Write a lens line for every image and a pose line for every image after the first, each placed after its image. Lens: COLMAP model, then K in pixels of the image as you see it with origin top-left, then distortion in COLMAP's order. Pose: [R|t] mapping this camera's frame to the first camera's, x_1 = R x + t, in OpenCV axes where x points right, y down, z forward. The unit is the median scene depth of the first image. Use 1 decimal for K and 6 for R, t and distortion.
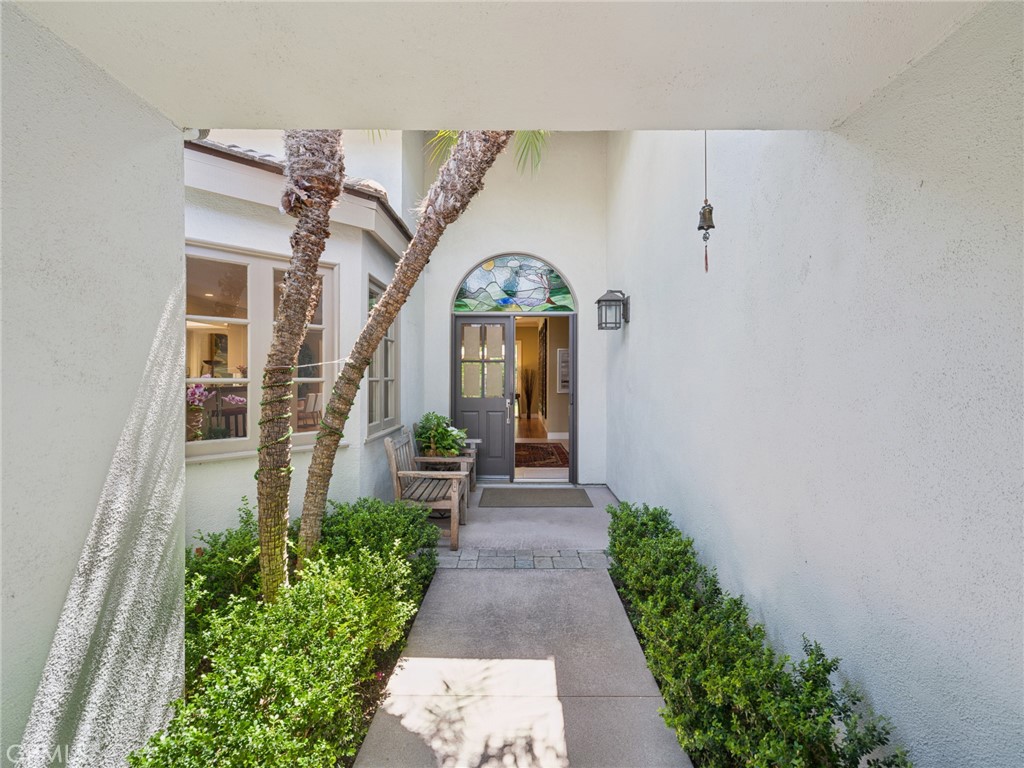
lens RADIAL K [[468.7, 0, 513.1], [0, 468.7, 380.9], [0, 0, 1]] dist [0.000127, -0.001994]
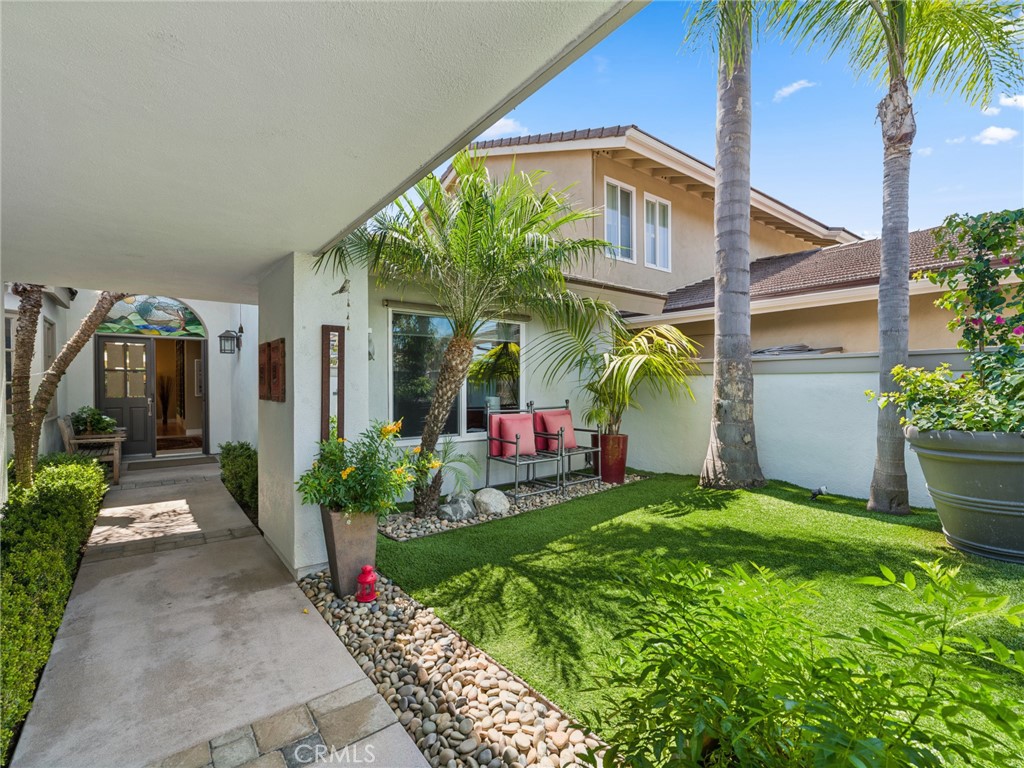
lens RADIAL K [[468.7, 0, 509.1], [0, 468.7, 388.9], [0, 0, 1]] dist [0.000127, -0.001994]
pose [[0.782002, -0.010256, 0.623192, -0.041951], [0.009120, 0.999946, 0.005012, 0.014104], [-0.623210, 0.001764, 0.782053, -0.746128]]
